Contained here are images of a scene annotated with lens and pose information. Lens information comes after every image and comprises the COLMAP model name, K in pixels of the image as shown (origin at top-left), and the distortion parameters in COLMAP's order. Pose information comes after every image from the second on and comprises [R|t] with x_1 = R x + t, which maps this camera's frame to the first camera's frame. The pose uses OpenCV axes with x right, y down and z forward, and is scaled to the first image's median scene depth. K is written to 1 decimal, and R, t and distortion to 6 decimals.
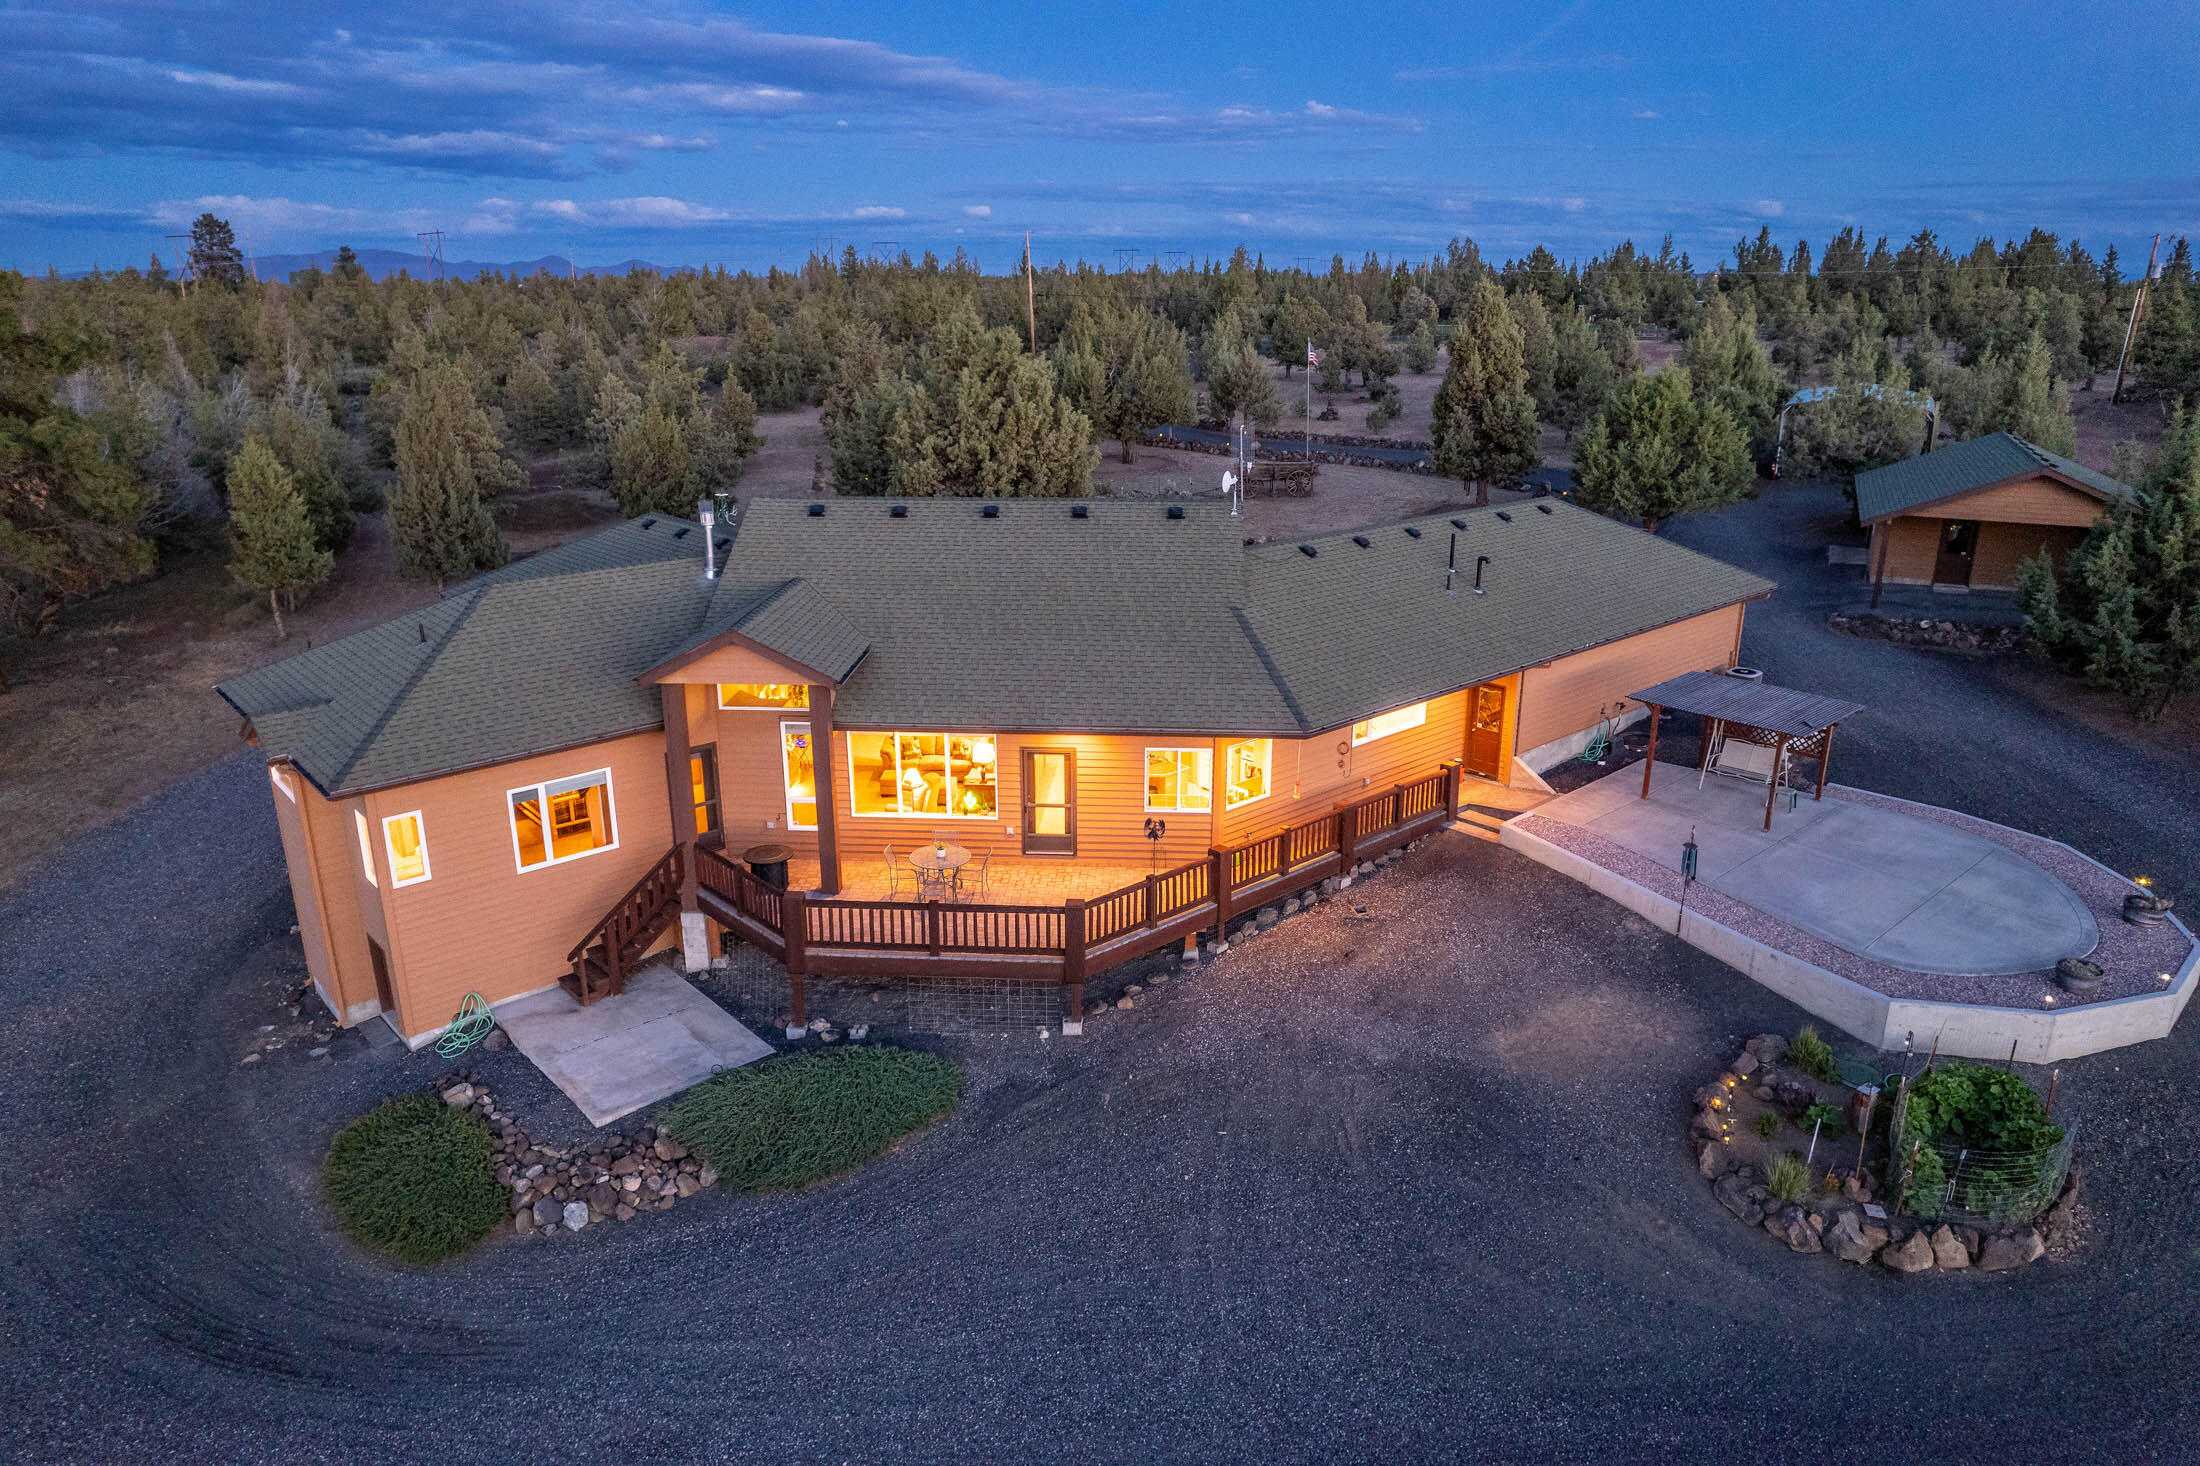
lens RADIAL K [[1406.7, 0, 1100.0], [0, 1406.7, 733.0], [0, 0, 1]] dist [-0.081513, 0.077002]
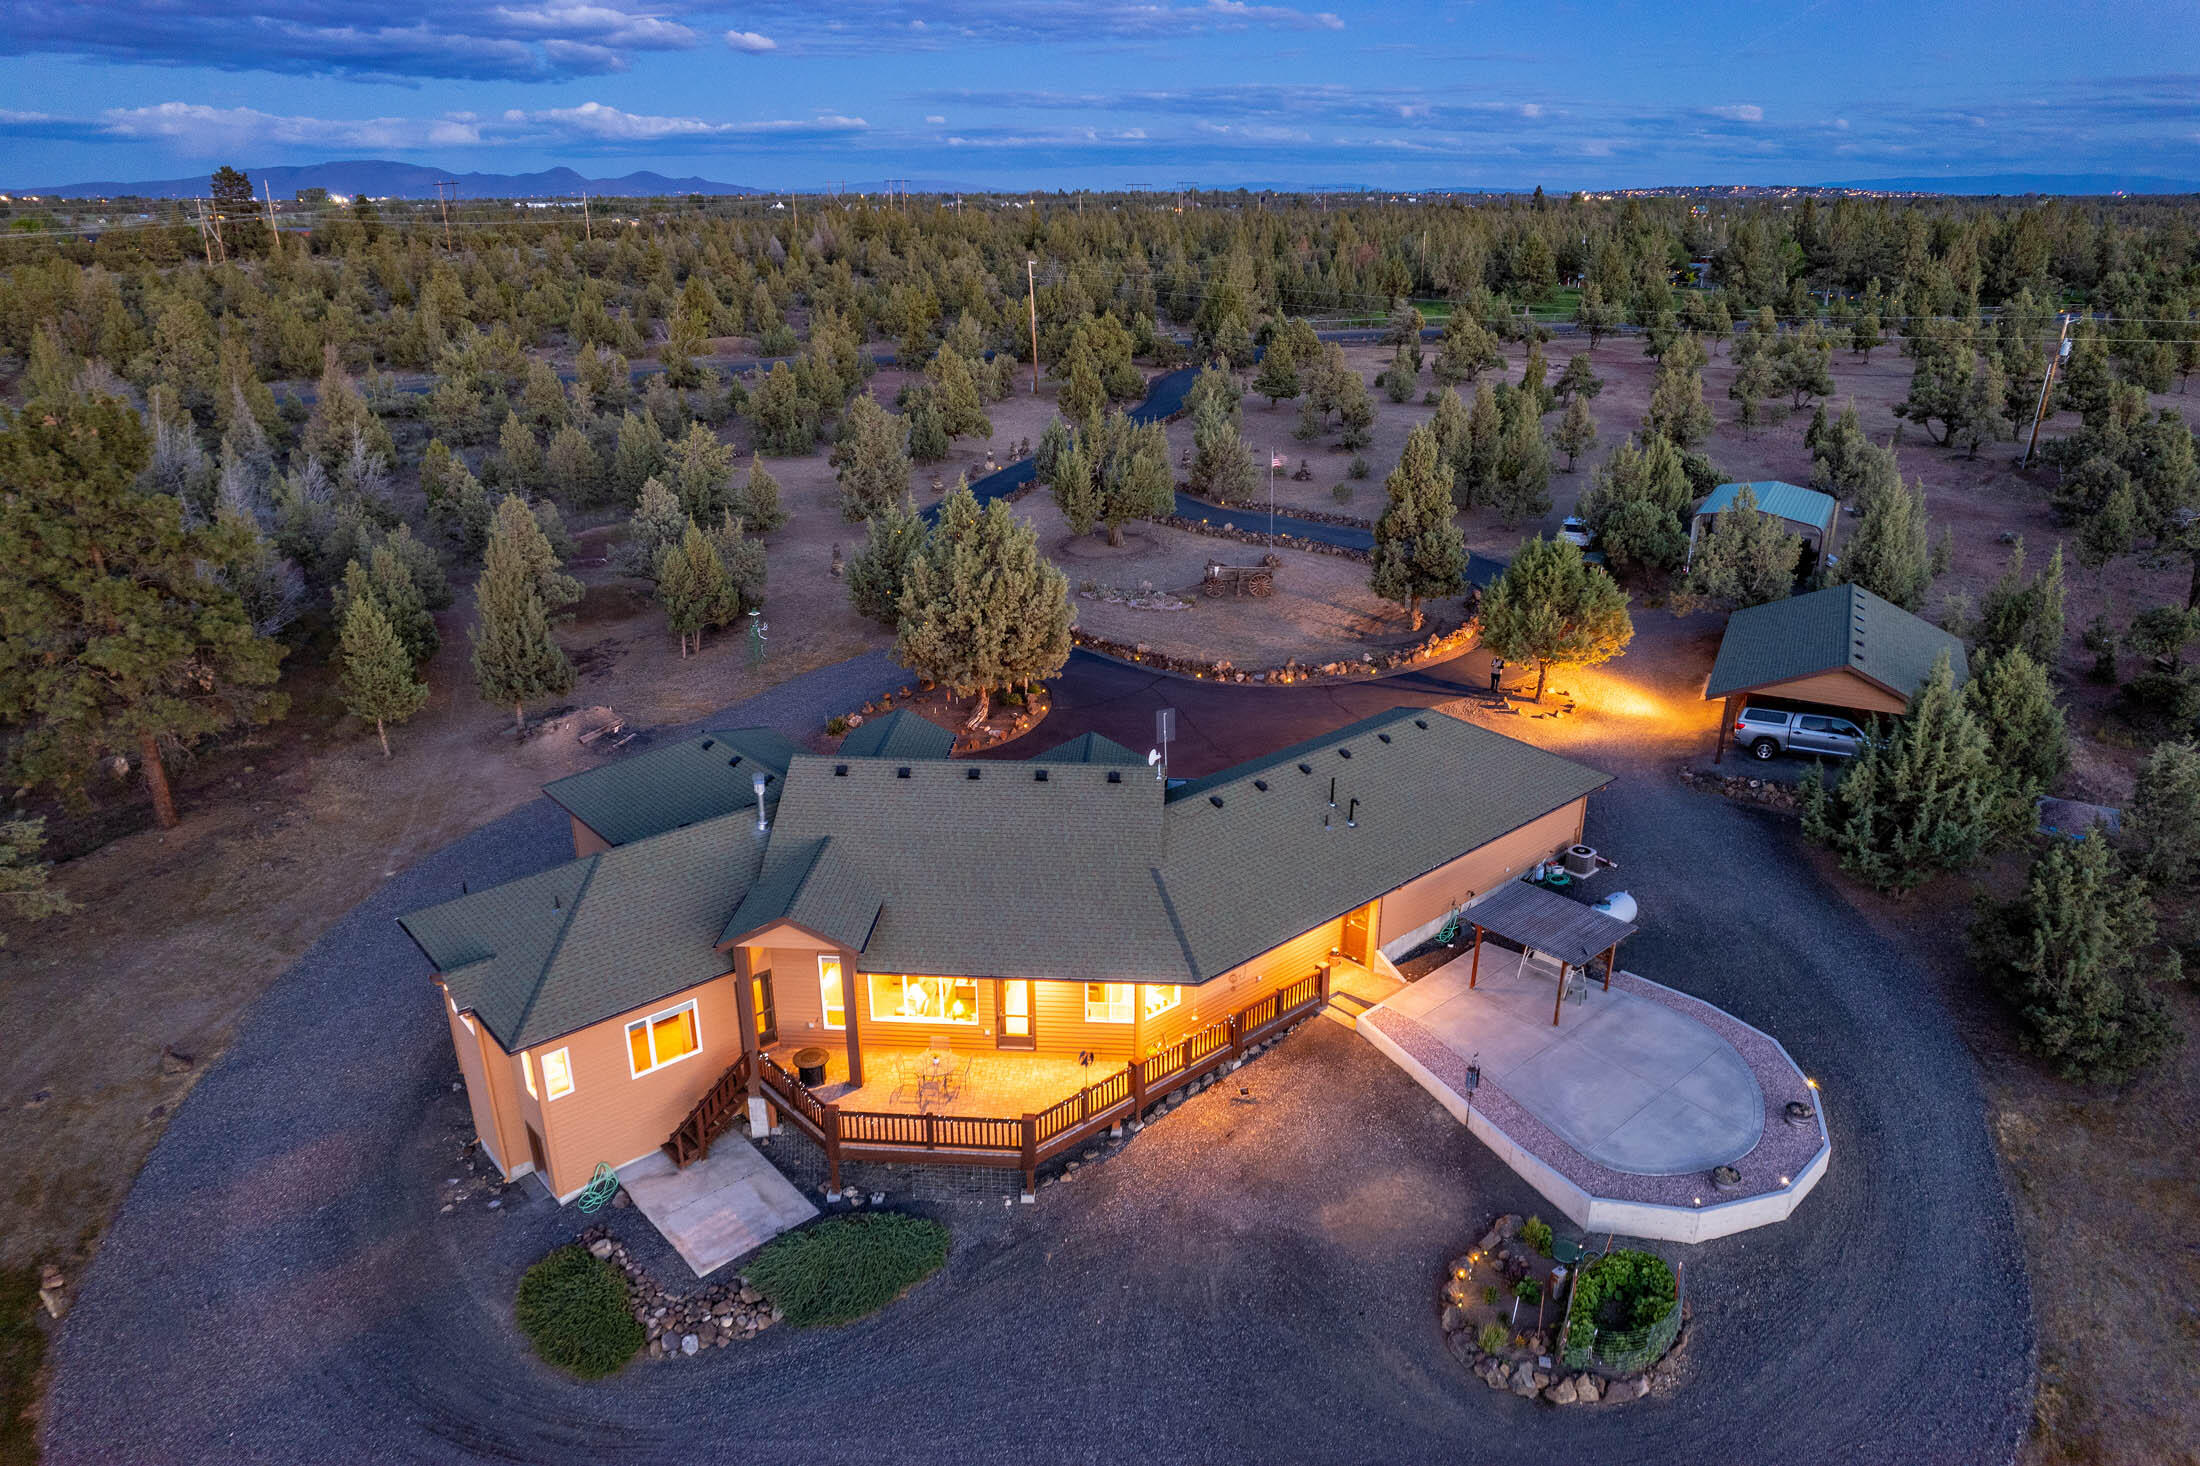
lens RADIAL K [[1400.3, 0, 1096.4], [0, 1400.3, 734.1], [0, 0, 1]] dist [-0.078947, 0.070854]
pose [[0.999920, 0.000932, -0.012627, 0.065146], [-0.000246, 0.998531, 0.054185, -0.324996], [0.012659, -0.054177, 0.998451, -0.369076]]
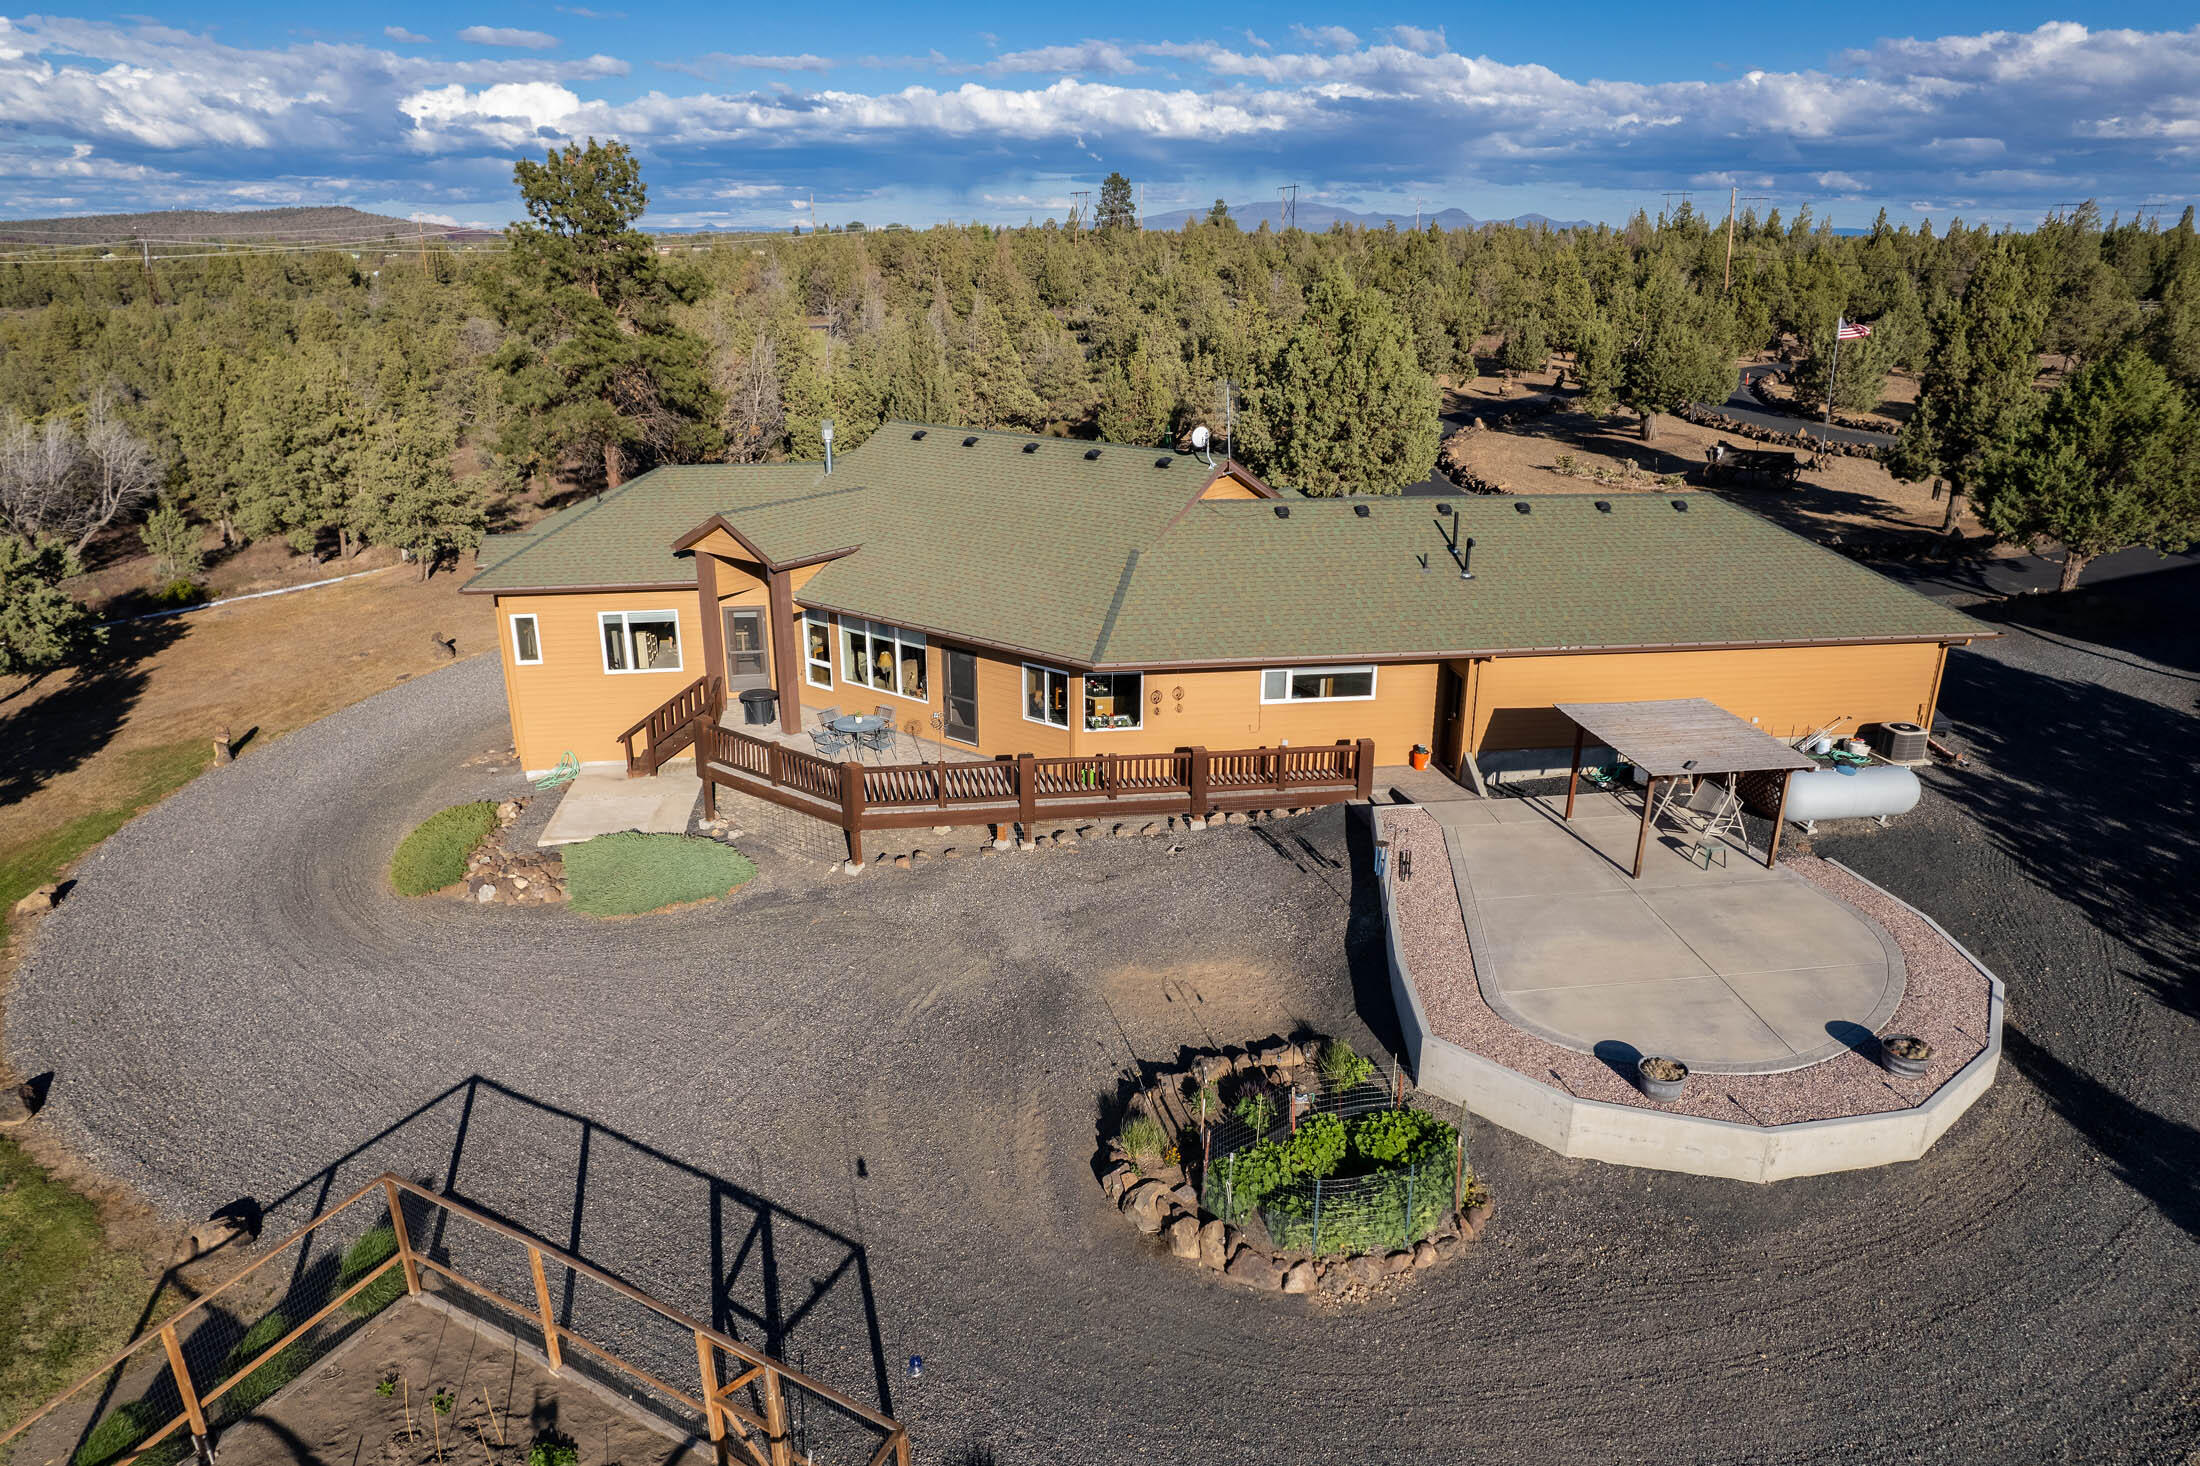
lens RADIAL K [[1400.3, 0, 1096.4], [0, 1400.3, 734.1], [0, 0, 1]] dist [-0.078947, 0.070854]
pose [[0.832937, 0.188397, -0.520310, 0.733346], [-0.171998, 0.981830, 0.080165, -0.035660], [0.525959, 0.022720, 0.850207, 0.081968]]
